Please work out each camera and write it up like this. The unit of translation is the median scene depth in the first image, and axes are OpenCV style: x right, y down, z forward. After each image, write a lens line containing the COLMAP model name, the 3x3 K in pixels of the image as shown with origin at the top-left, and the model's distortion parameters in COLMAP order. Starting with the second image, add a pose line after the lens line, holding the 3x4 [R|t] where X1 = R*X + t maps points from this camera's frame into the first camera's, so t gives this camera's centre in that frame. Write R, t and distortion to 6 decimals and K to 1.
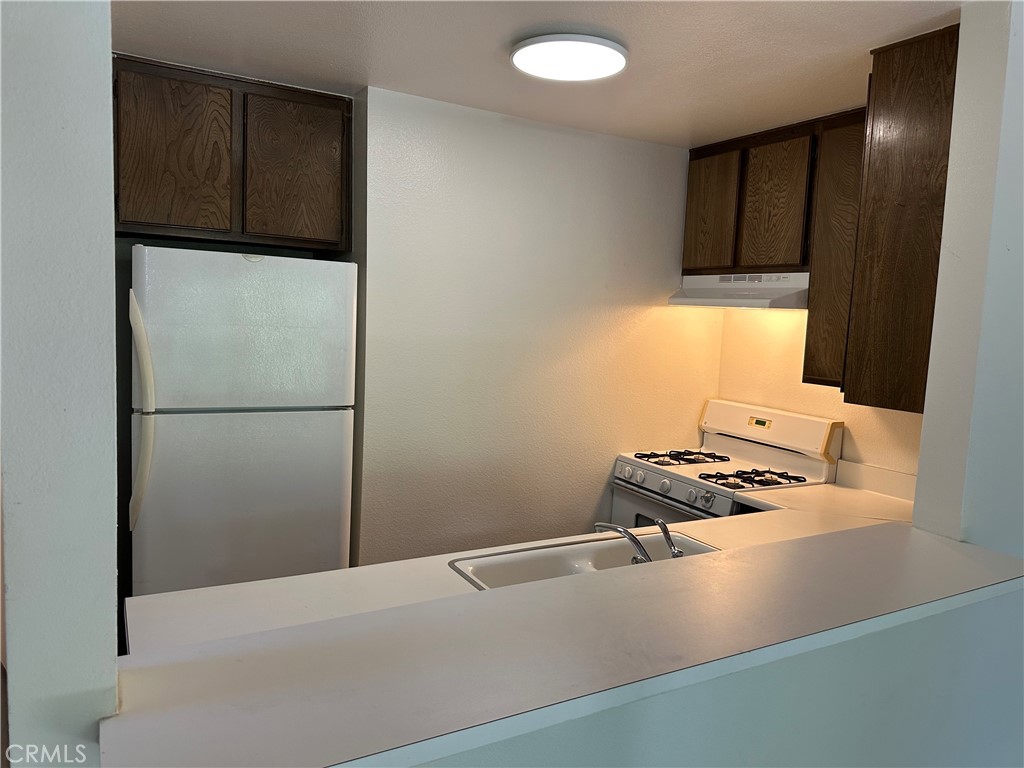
lens RADIAL K [[717.7, 0, 515.4], [0, 717.7, 377.8], [0, 0, 1]] dist [0.065102, -0.096988]
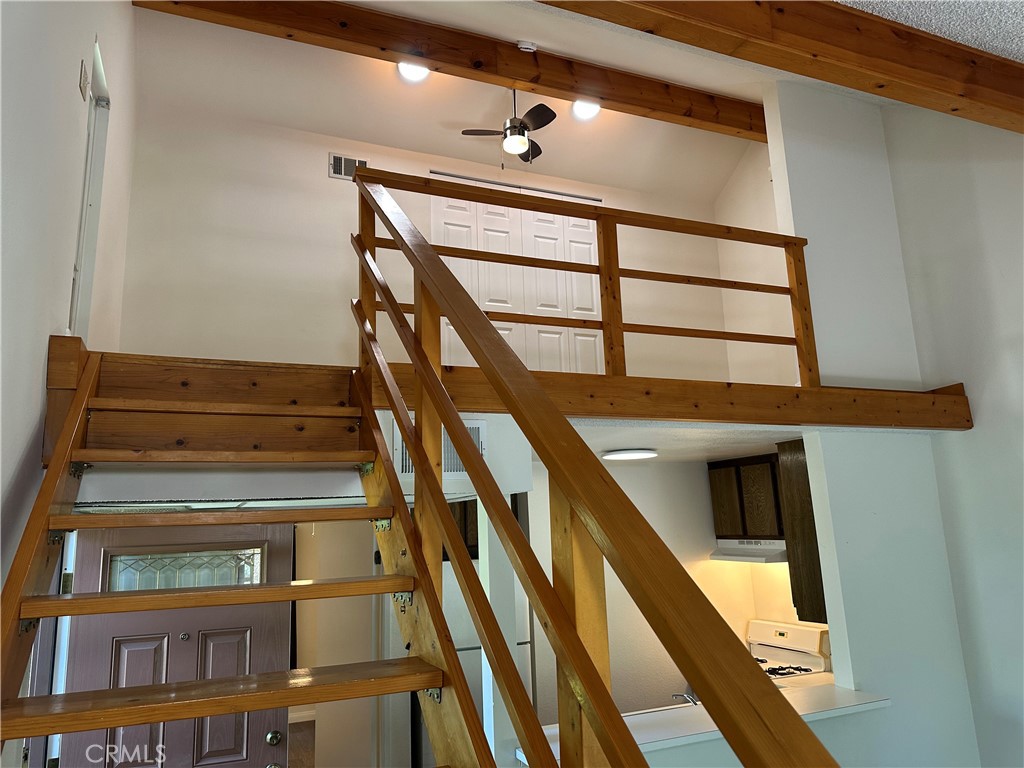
lens RADIAL K [[718.5, 0, 515.1], [0, 718.5, 379.6], [0, 0, 1]] dist [0.118917, -0.197783]
pose [[0.990158, -0.105117, -0.092396, -0.028641], [0.073264, 0.951829, -0.297748, -0.037315], [0.119244, 0.288049, 0.950162, -0.804261]]
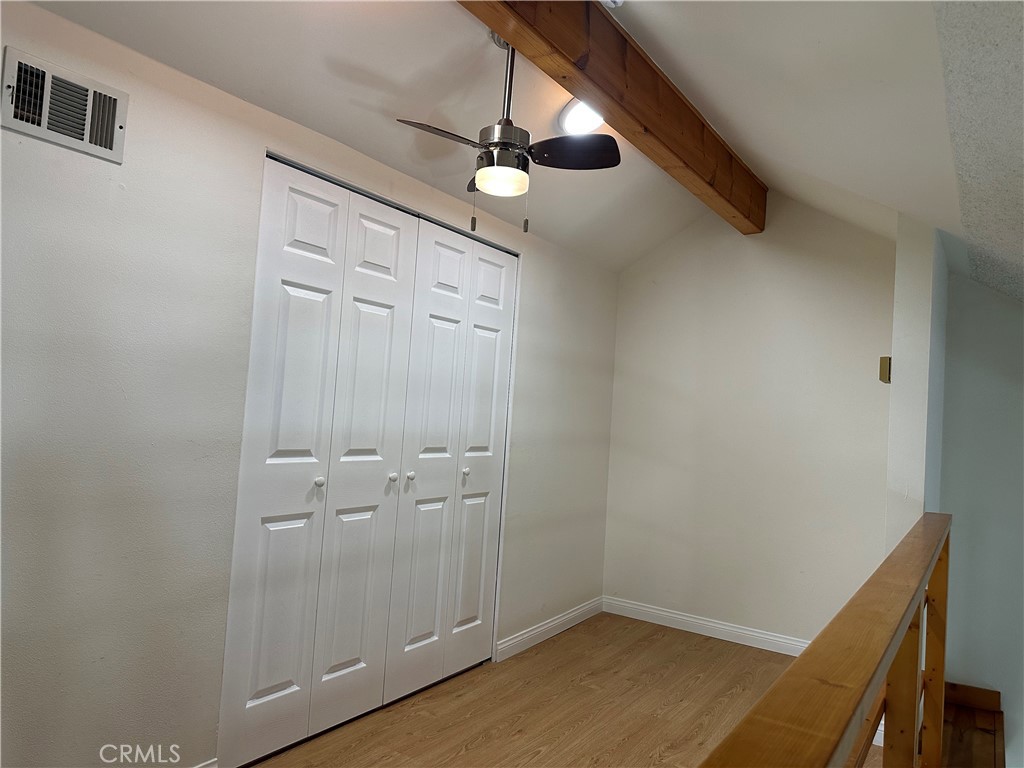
lens RADIAL K [[717.7, 0, 515.4], [0, 717.7, 377.8], [0, 0, 1]] dist [0.065102, -0.096988]
pose [[0.890312, 0.024137, 0.454711, -0.453600], [0.027891, 0.993828, -0.107365, -0.750934], [-0.454496, 0.108271, 0.884144, -0.043163]]
